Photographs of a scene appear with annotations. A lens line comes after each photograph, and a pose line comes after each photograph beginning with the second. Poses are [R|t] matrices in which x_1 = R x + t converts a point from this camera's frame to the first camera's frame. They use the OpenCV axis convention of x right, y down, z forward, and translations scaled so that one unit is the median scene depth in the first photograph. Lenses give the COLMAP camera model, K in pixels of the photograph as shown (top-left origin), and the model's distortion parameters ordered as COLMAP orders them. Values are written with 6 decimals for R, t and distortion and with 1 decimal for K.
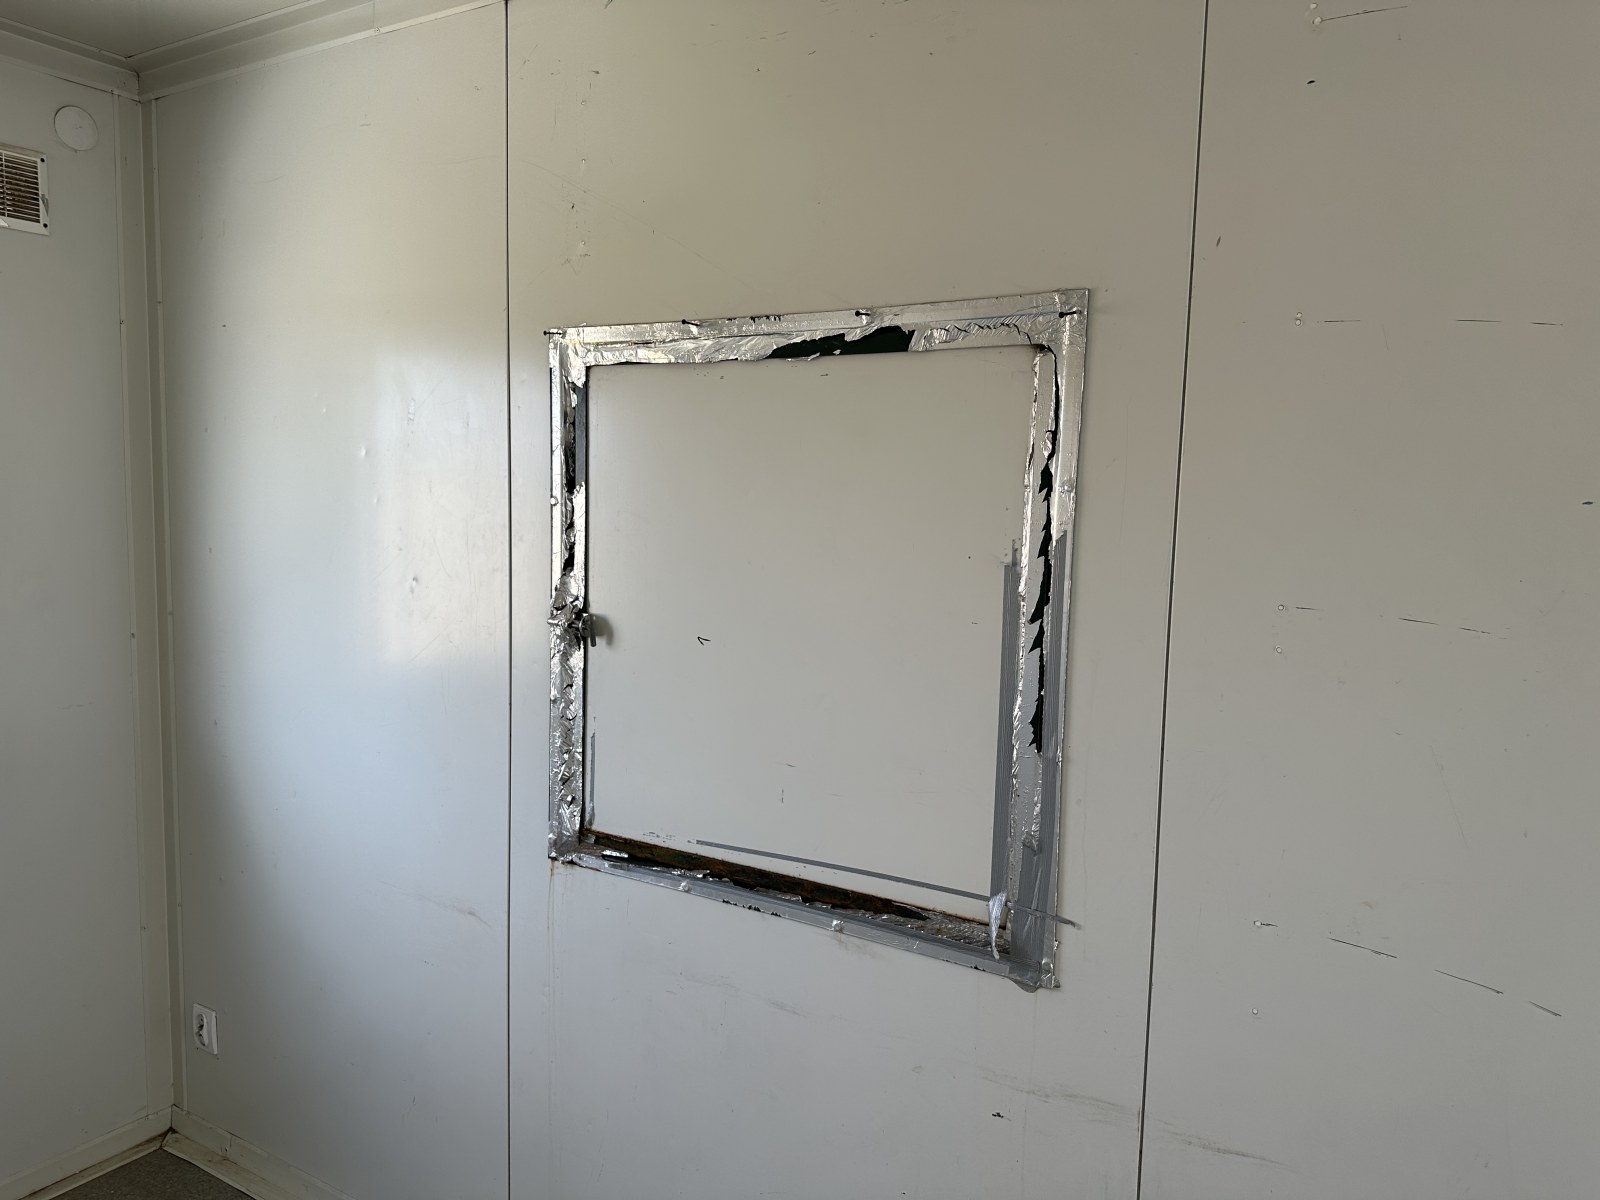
lens RADIAL K [[1143.0, 0, 802.3], [0, 1143.0, 595.9], [0, 0, 1]] dist [0.025955, -0.026152]
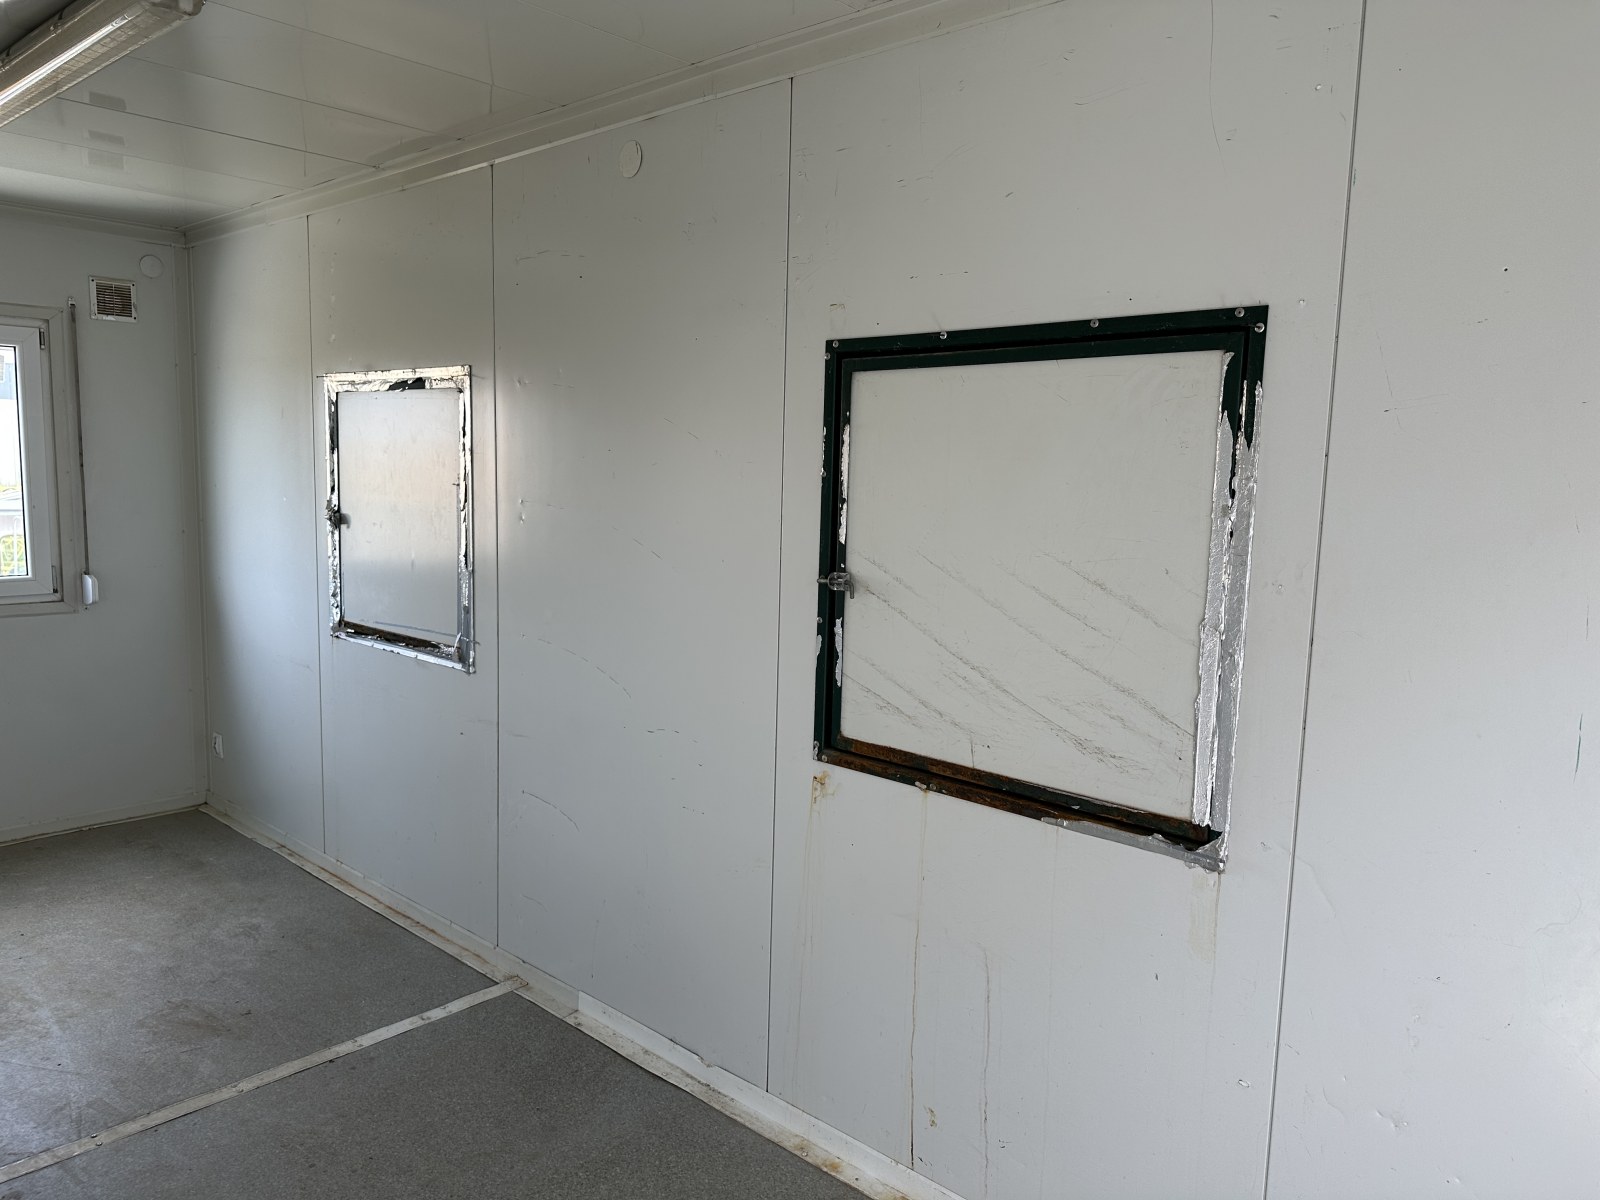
lens RADIAL K [[1143.0, 0, 802.3], [0, 1143.0, 595.9], [0, 0, 1]] dist [0.025955, -0.026152]
pose [[0.980855, 0.025027, -0.193124, 1.018572], [-0.021684, 0.999577, 0.019406, 0.105252], [0.193528, -0.014847, 0.980982, -0.851195]]
